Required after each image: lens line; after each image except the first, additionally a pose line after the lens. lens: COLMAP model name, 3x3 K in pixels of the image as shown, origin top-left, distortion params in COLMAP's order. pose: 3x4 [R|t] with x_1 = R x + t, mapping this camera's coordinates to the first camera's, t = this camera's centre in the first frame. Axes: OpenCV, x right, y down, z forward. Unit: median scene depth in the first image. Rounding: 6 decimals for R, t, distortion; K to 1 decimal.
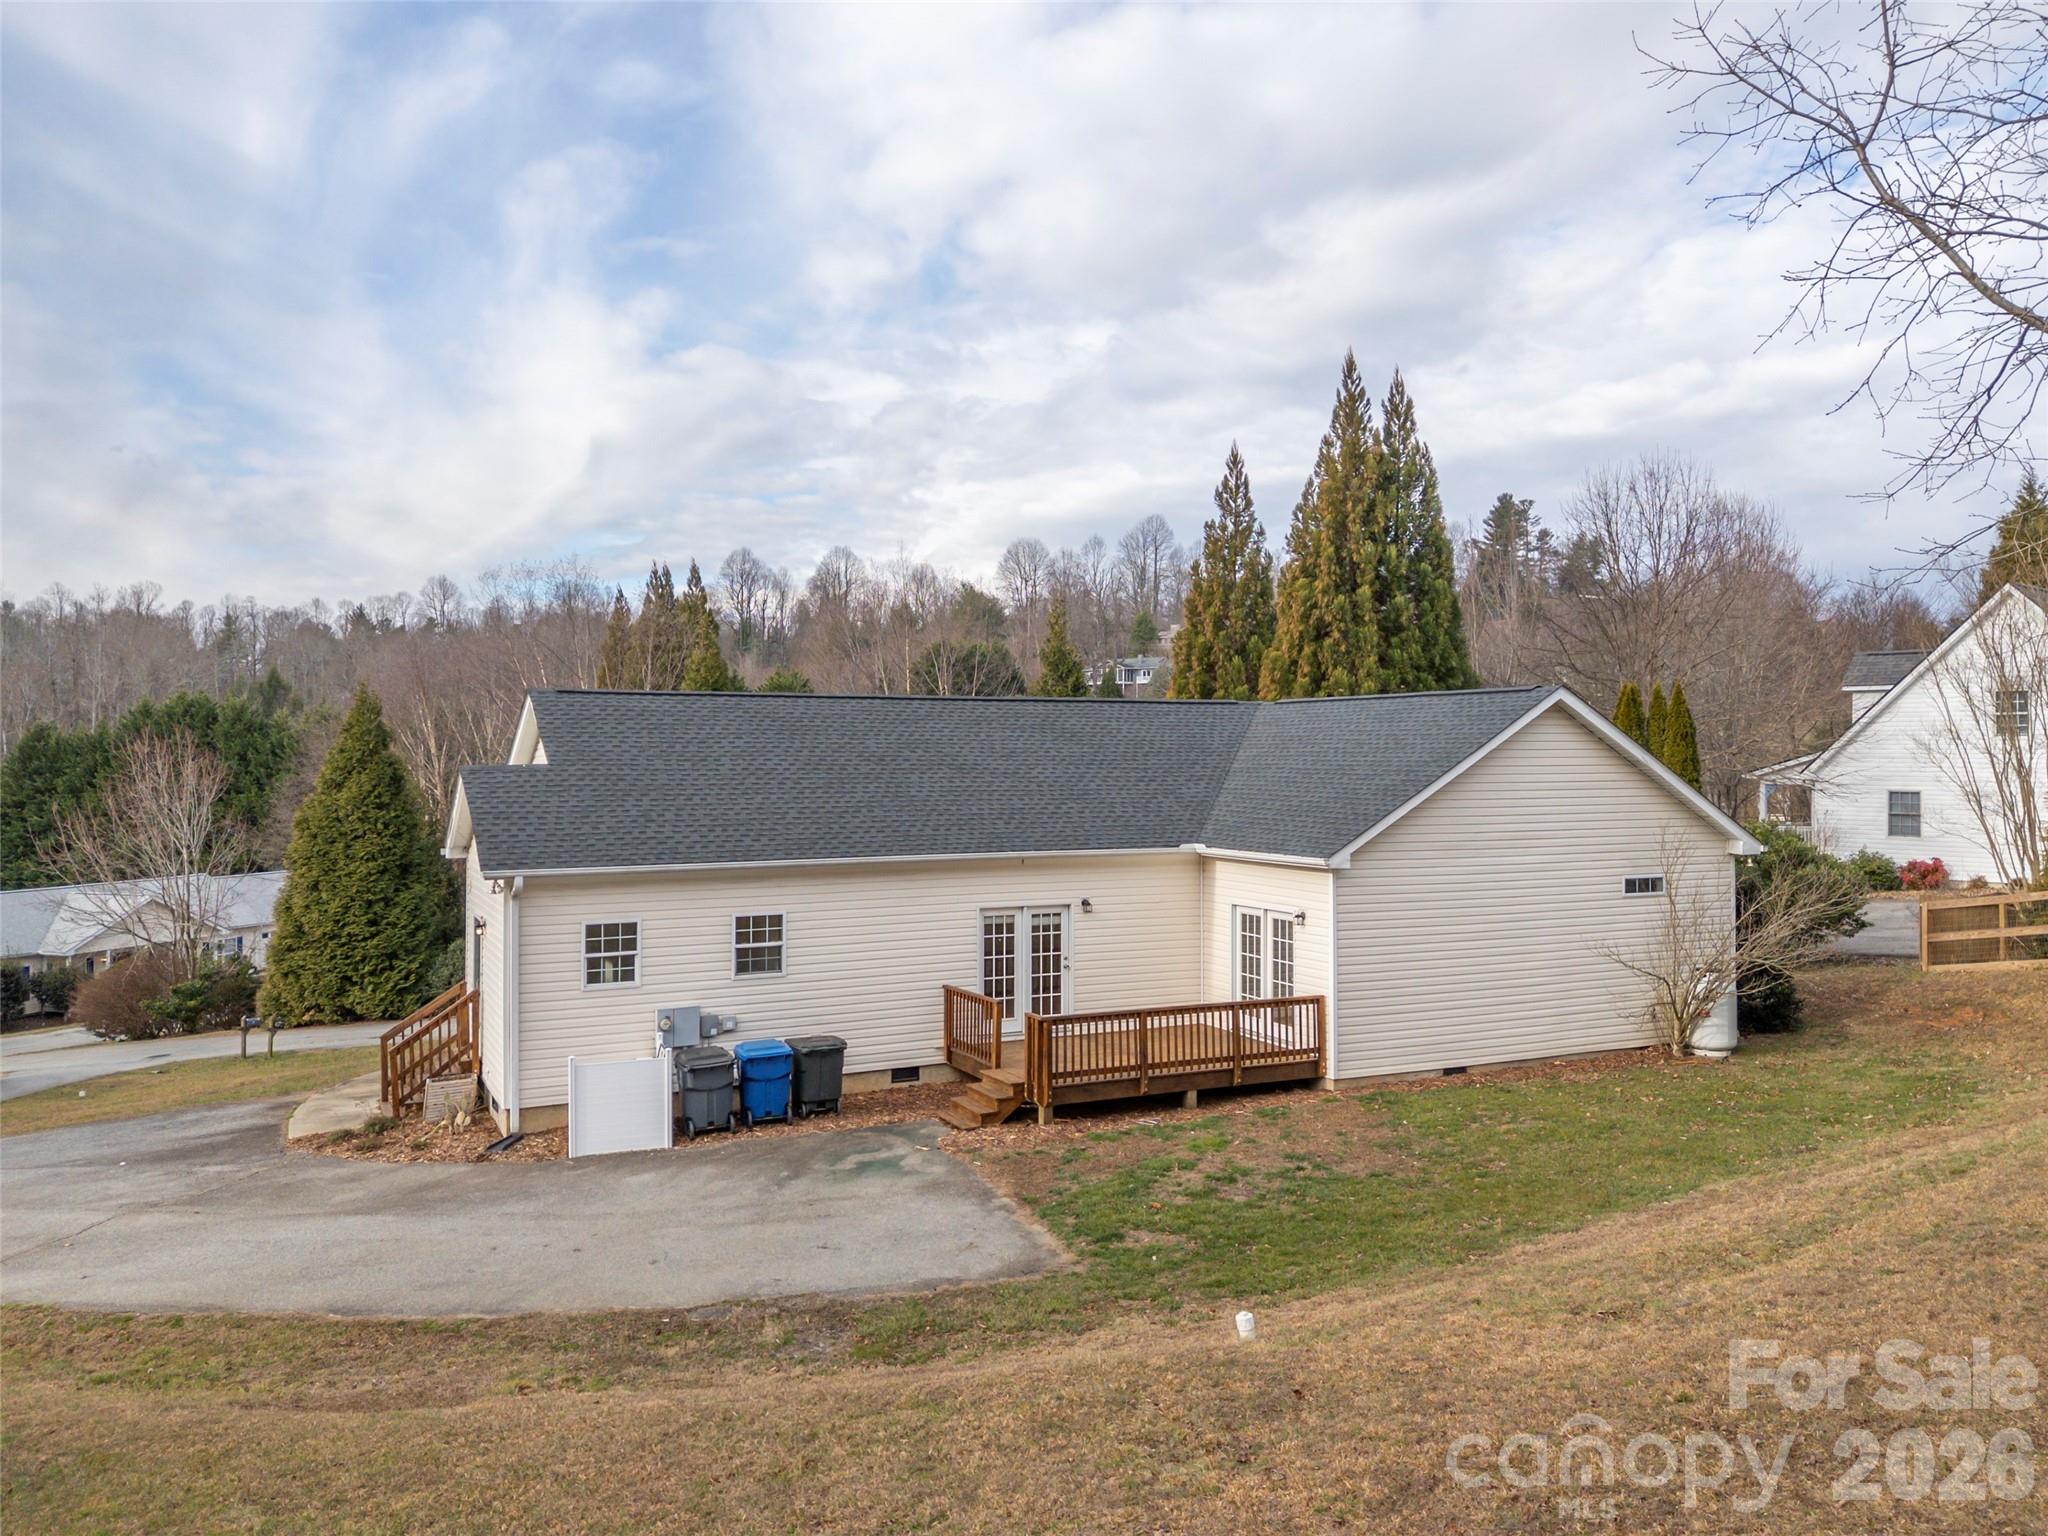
lens RADIAL K [[1524.6, 0, 1013.7], [0, 1524.6, 752.5], [0, 0, 1]] dist [0.073763, -0.063138]
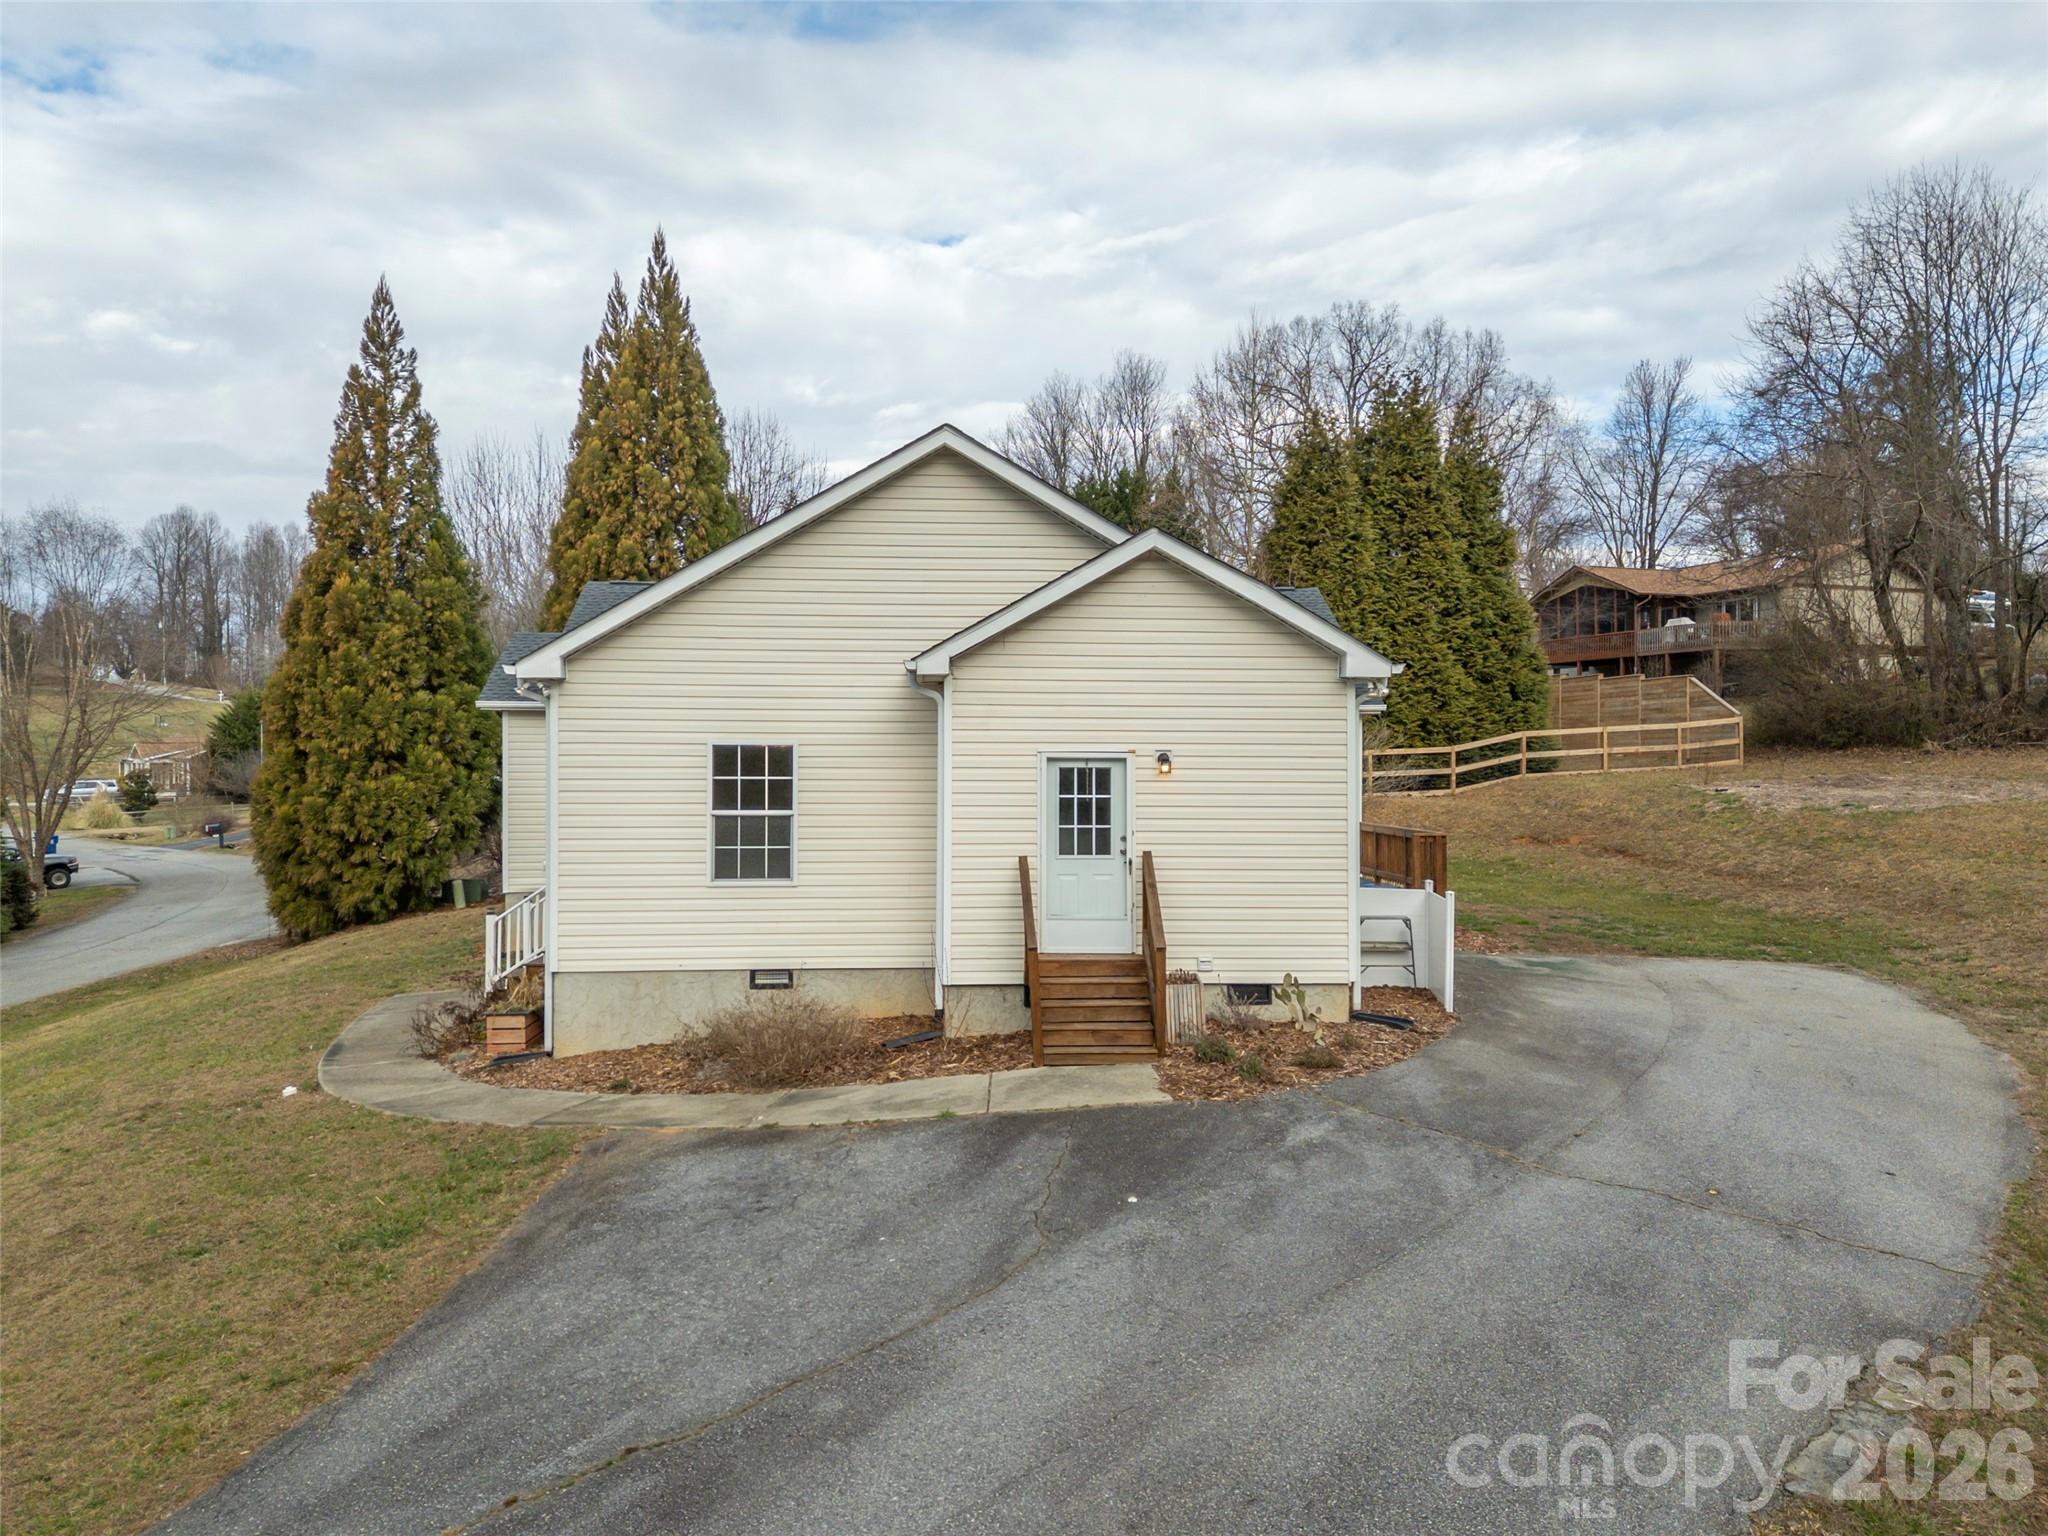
lens RADIAL K [[1499.6, 0, 1023.5], [0, 1499.6, 751.3], [0, 0, 1]] dist [0.076562, -0.063418]
pose [[0.374349, 0.007568, 0.927257, -0.964621], [-0.001432, 0.999970, -0.007583, 0.110014], [-0.927287, 0.001511, 0.374349, 0.776080]]
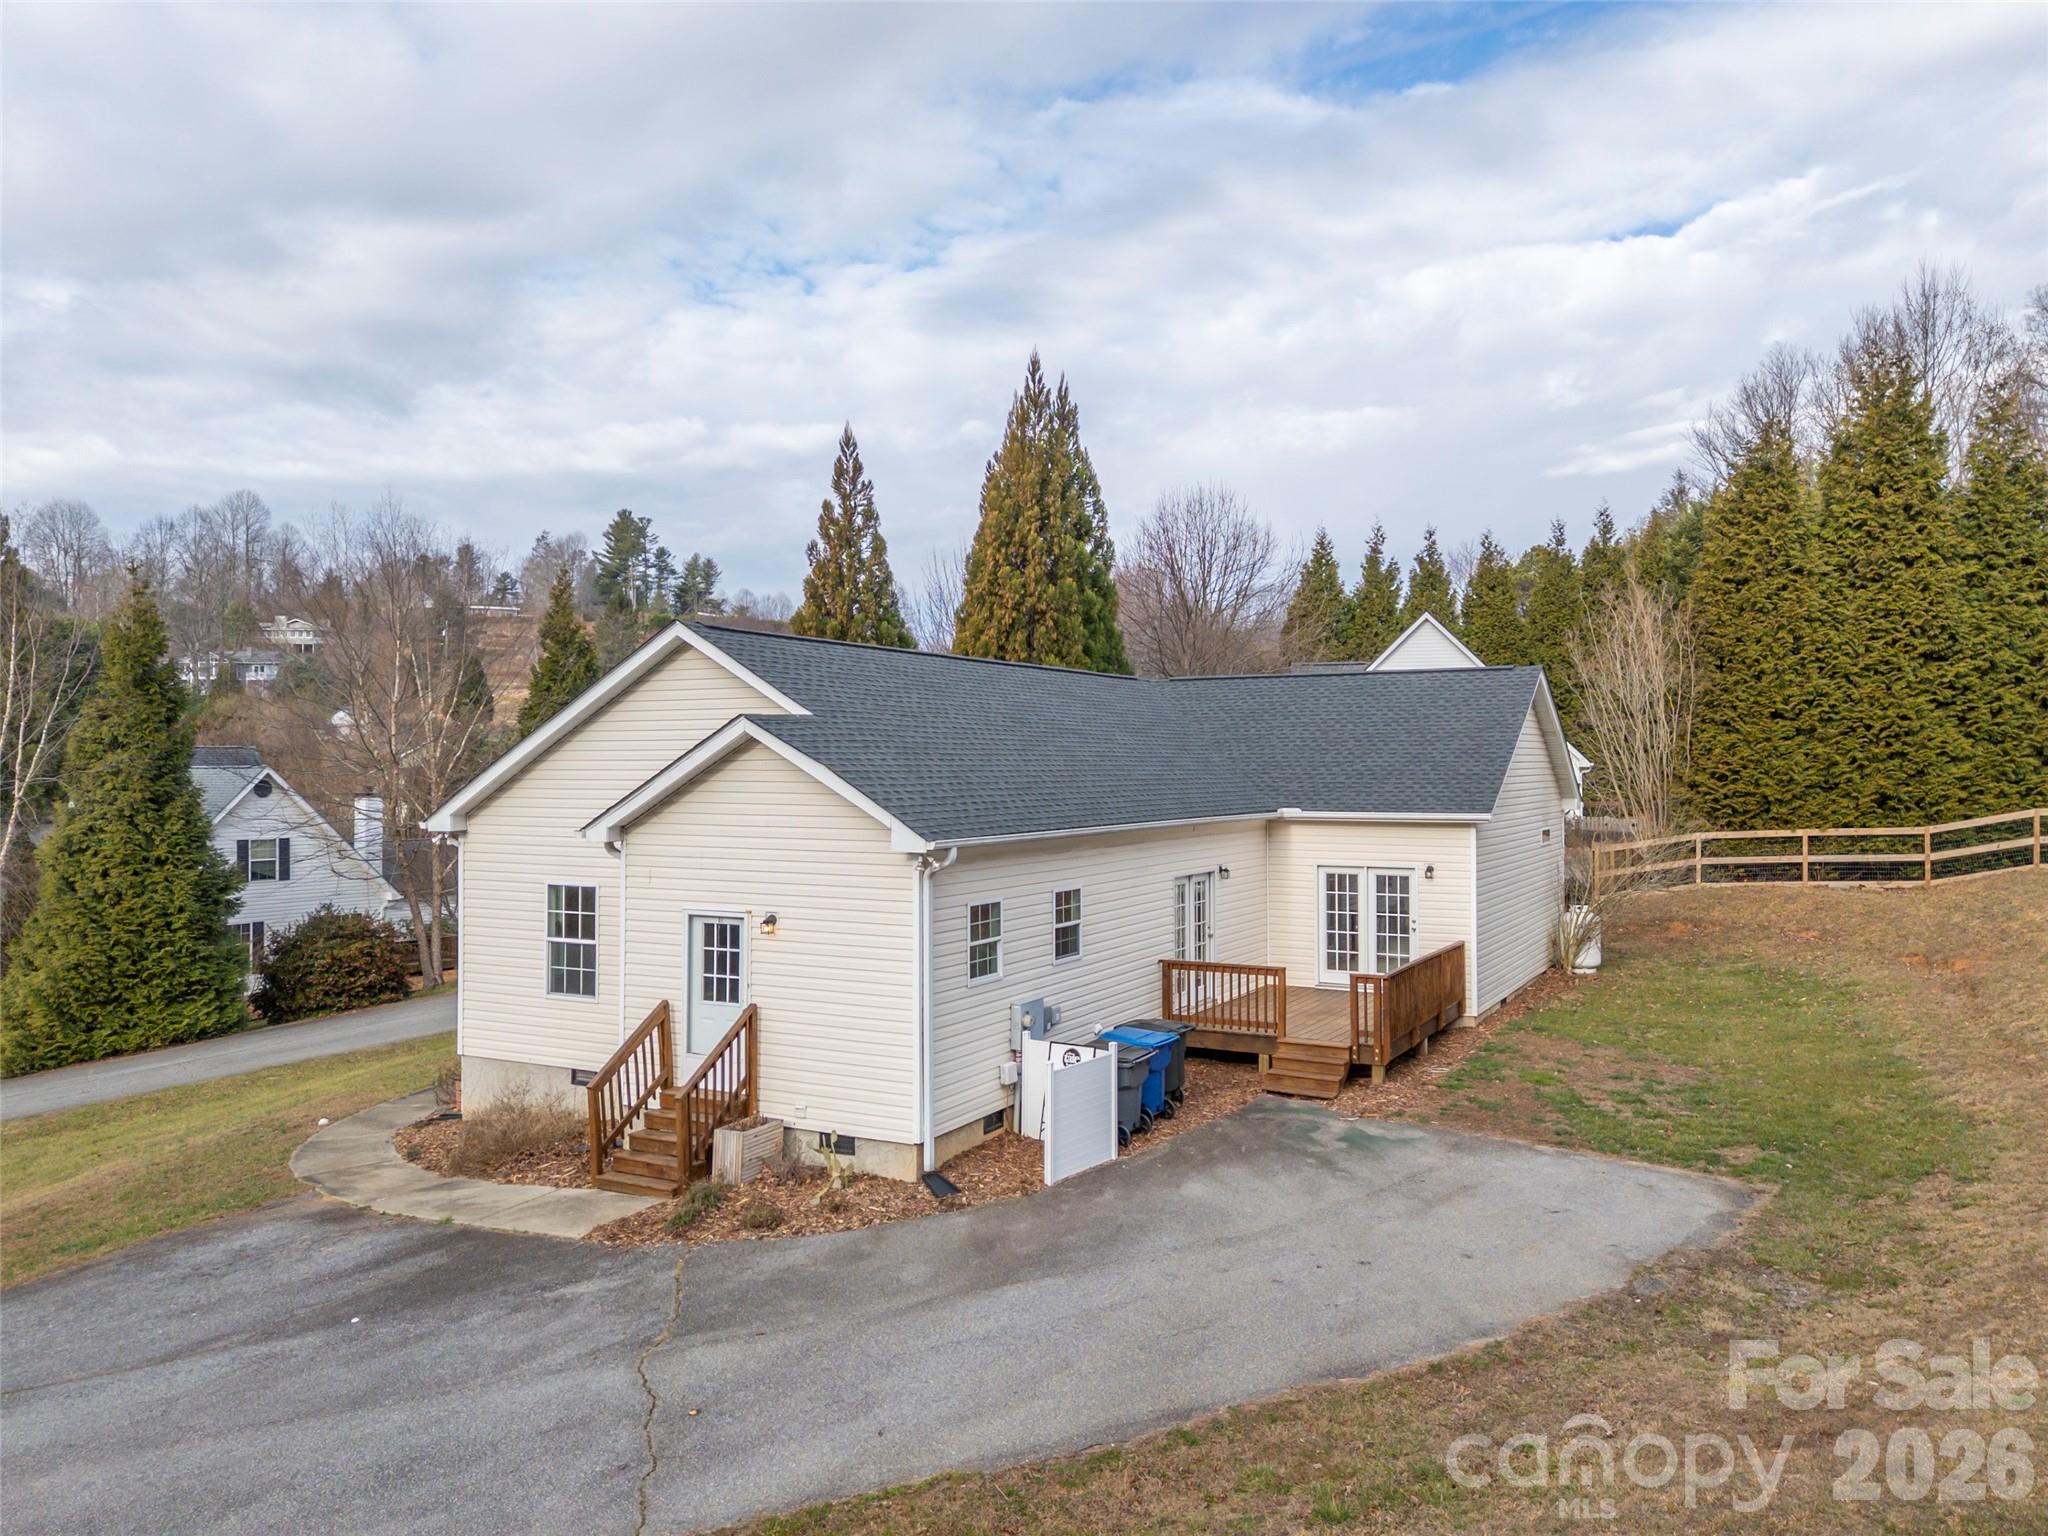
lens RADIAL K [[1499.6, 0, 1023.5], [0, 1499.6, 751.3], [0, 0, 1]] dist [0.076562, -0.063418]
pose [[0.815198, 0.005016, 0.579161, -0.655428], [0.000595, 0.999955, -0.009497, 0.033491], [-0.579183, 0.008086, 0.815158, 0.299057]]
